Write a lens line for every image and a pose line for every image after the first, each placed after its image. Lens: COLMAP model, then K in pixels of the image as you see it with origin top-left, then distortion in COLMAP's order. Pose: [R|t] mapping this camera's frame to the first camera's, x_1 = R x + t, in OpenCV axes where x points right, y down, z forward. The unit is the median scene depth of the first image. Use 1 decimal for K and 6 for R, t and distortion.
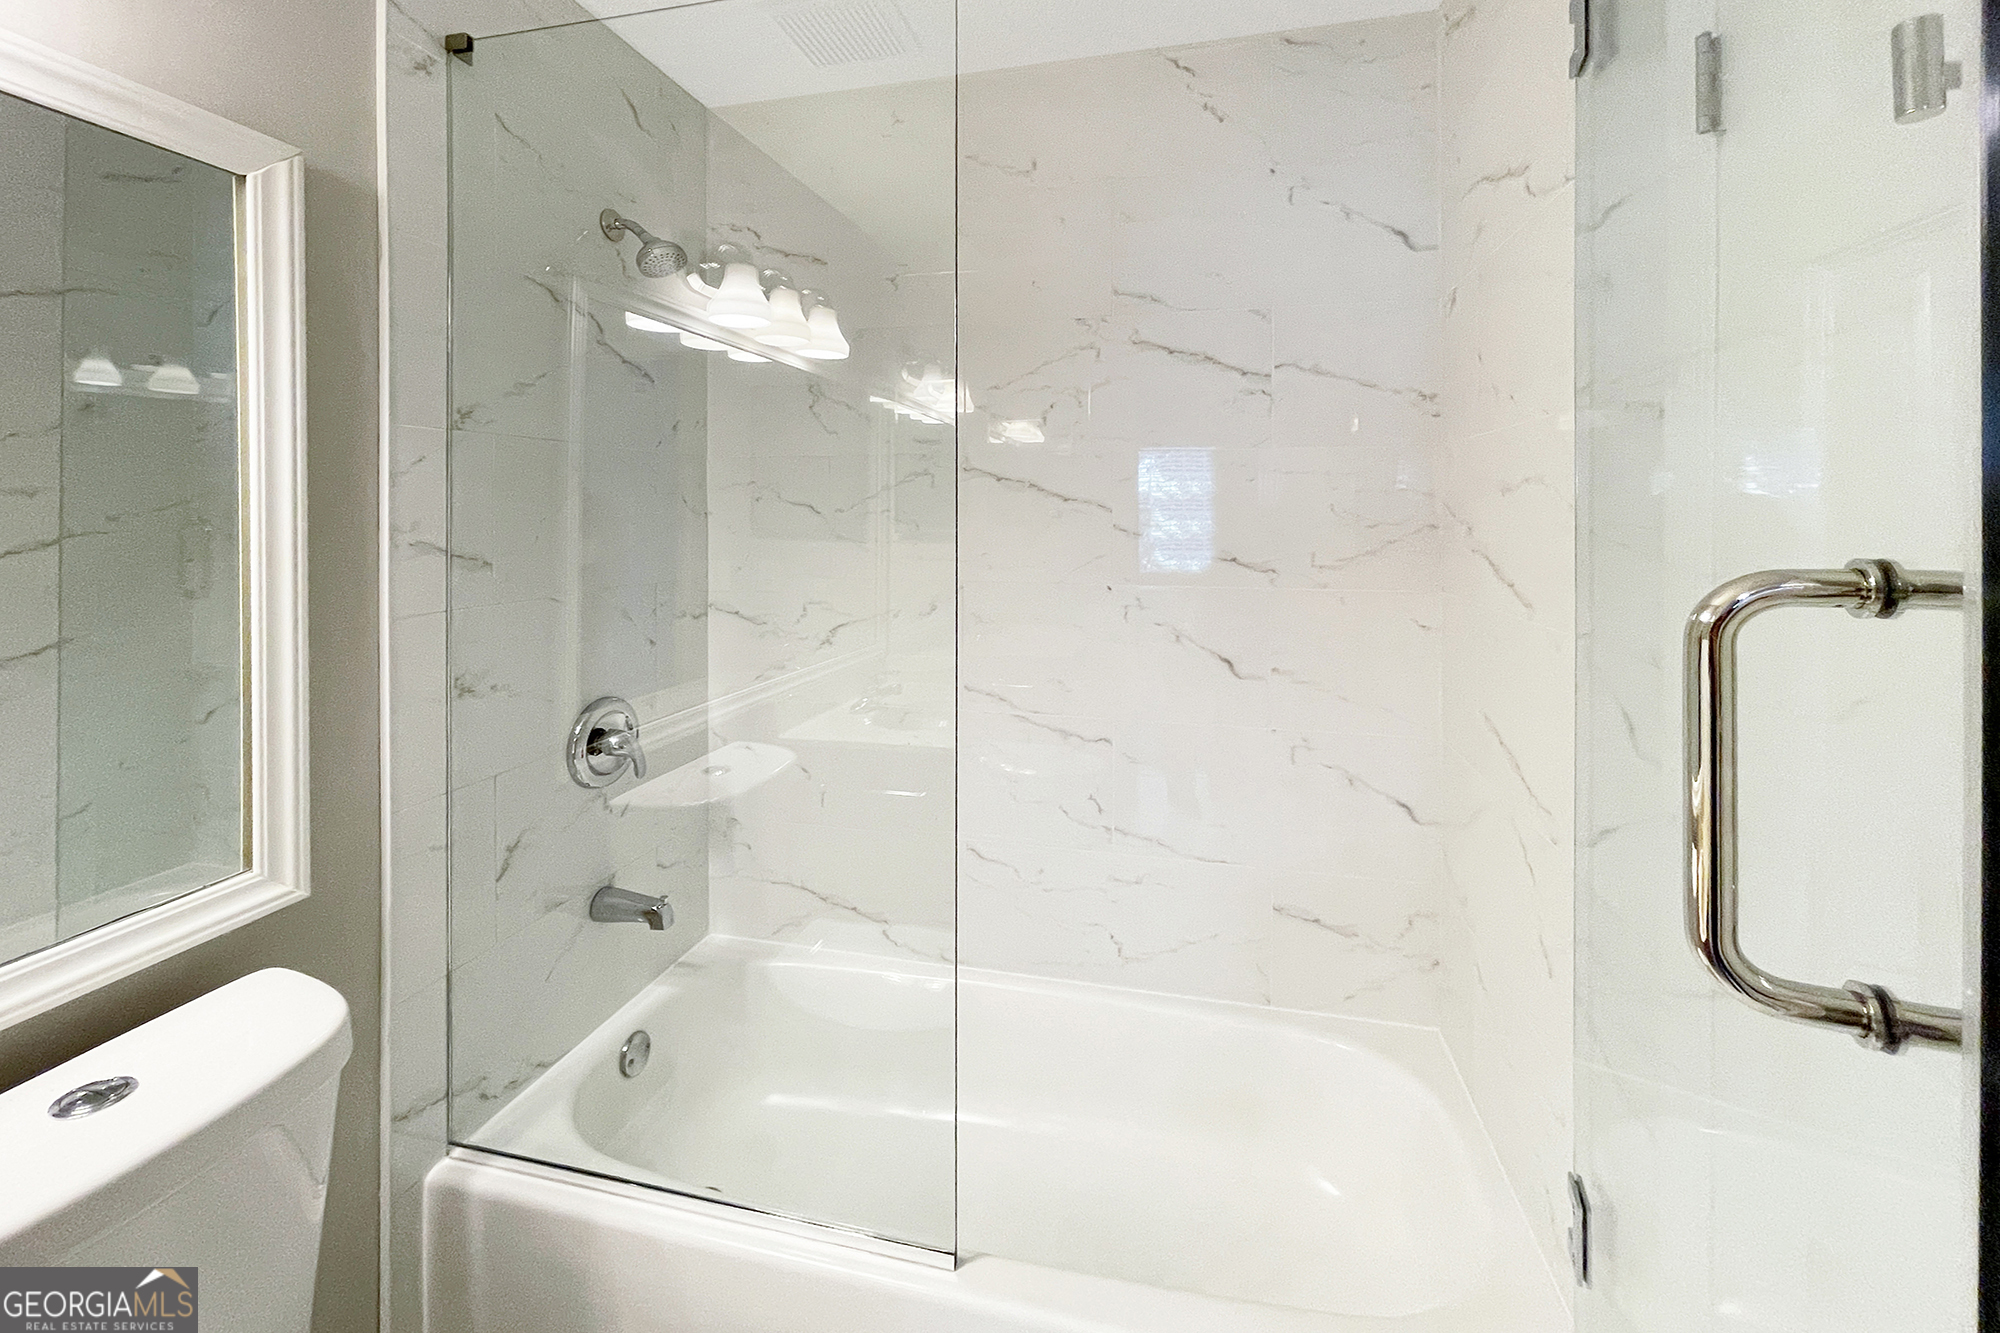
lens RADIAL K [[827.0, 0, 1000.9], [0, 827.0, 519.2], [0, 0, 1]] dist [-0.016649, 0.000039]
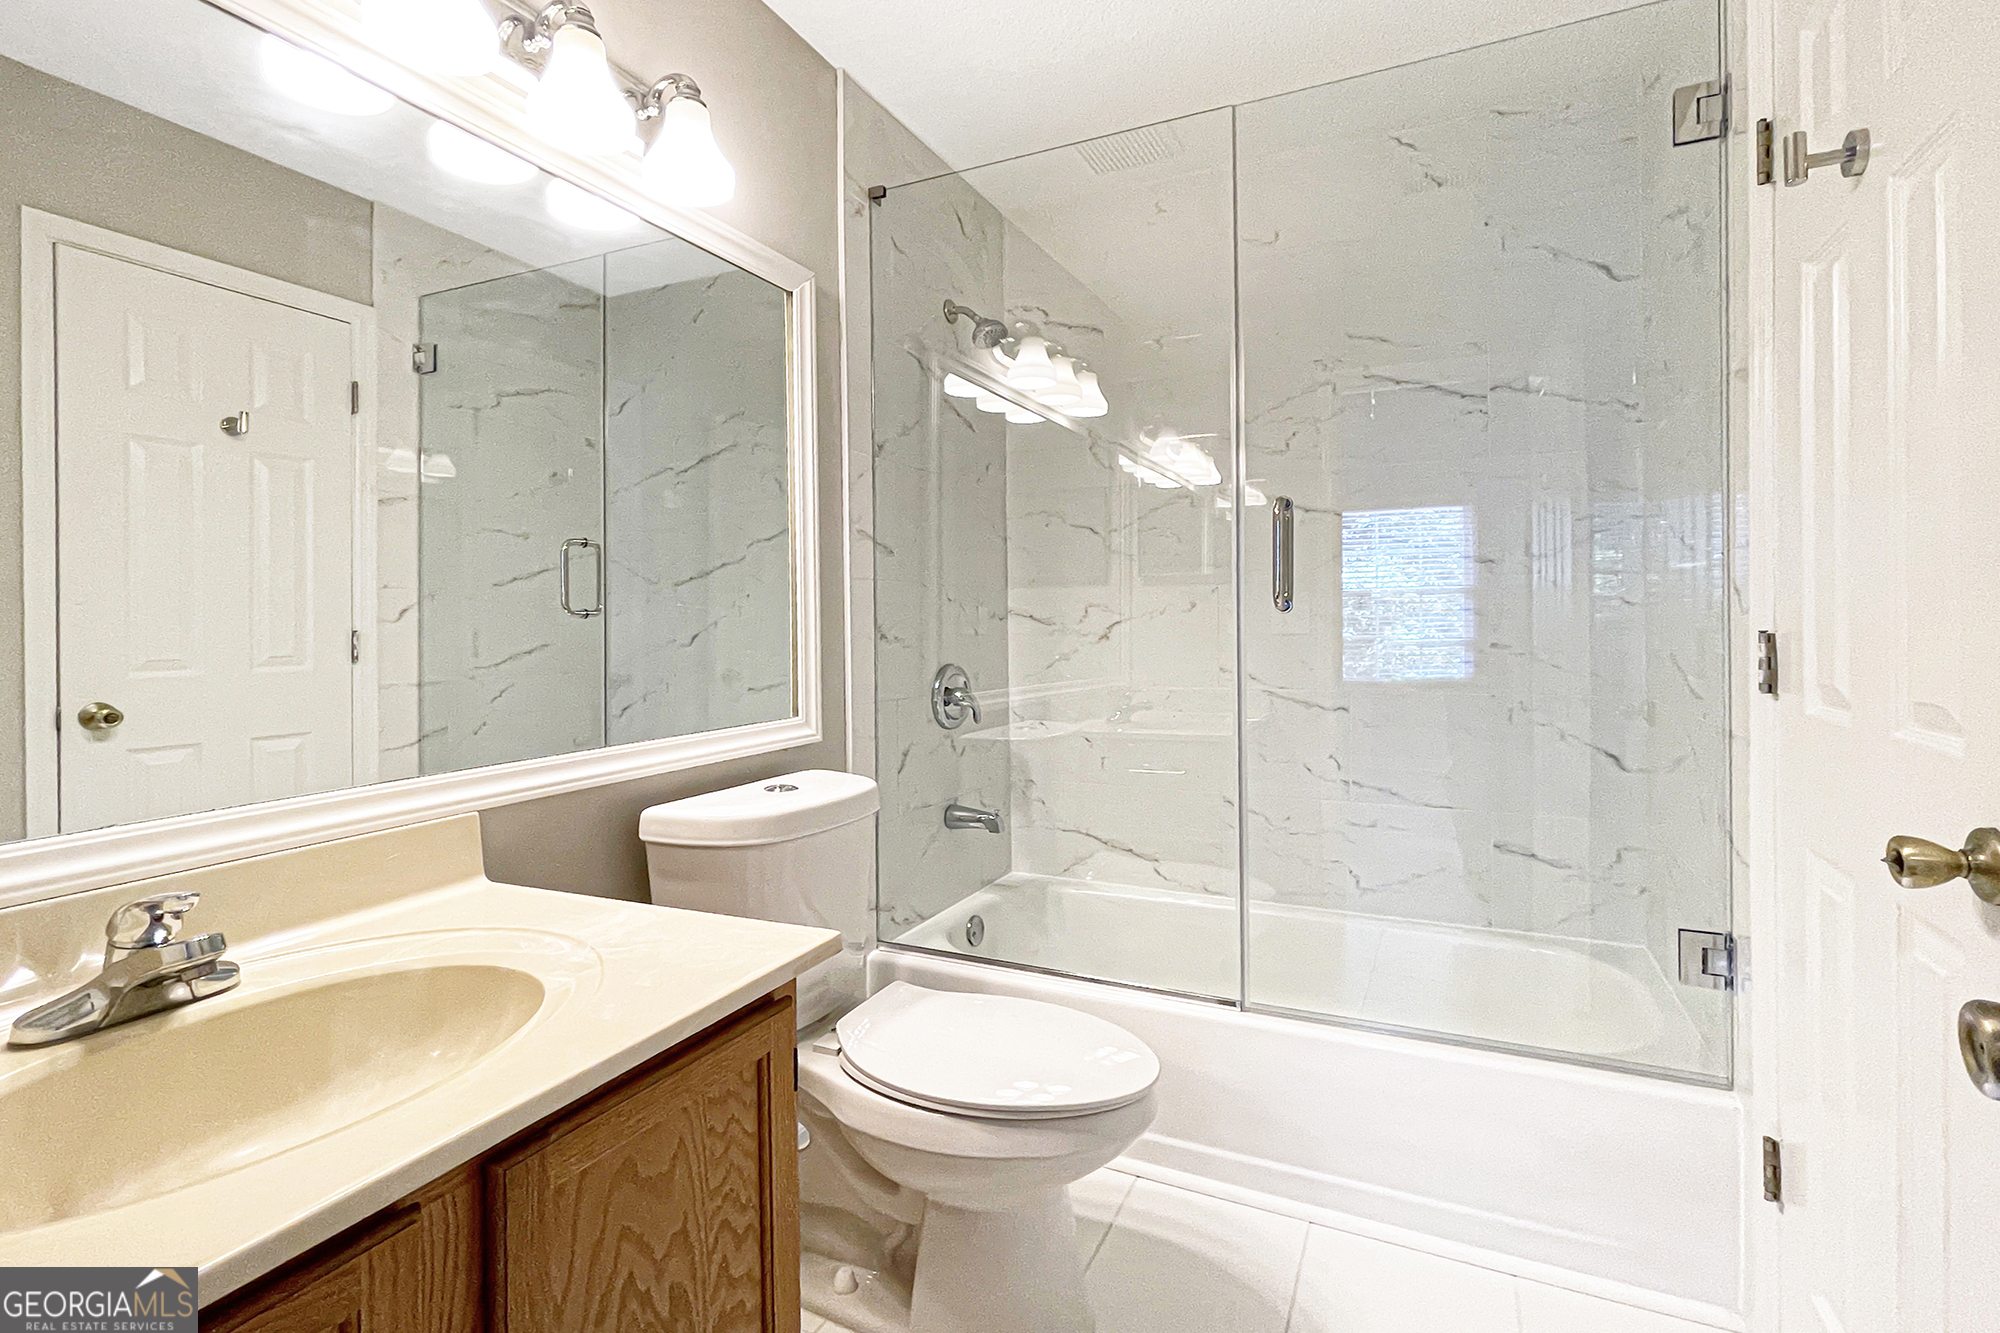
lens RADIAL K [[907.6, 0, 1013.3], [0, 907.6, 625.6], [0, 0, 1]] dist [-0.015951, -0.000913]
pose [[0.978278, -0.007863, -0.207149, -0.074577], [0.007668, 0.999969, -0.001741, 0.156148], [0.207156, 0.000115, 0.978308, -0.421794]]
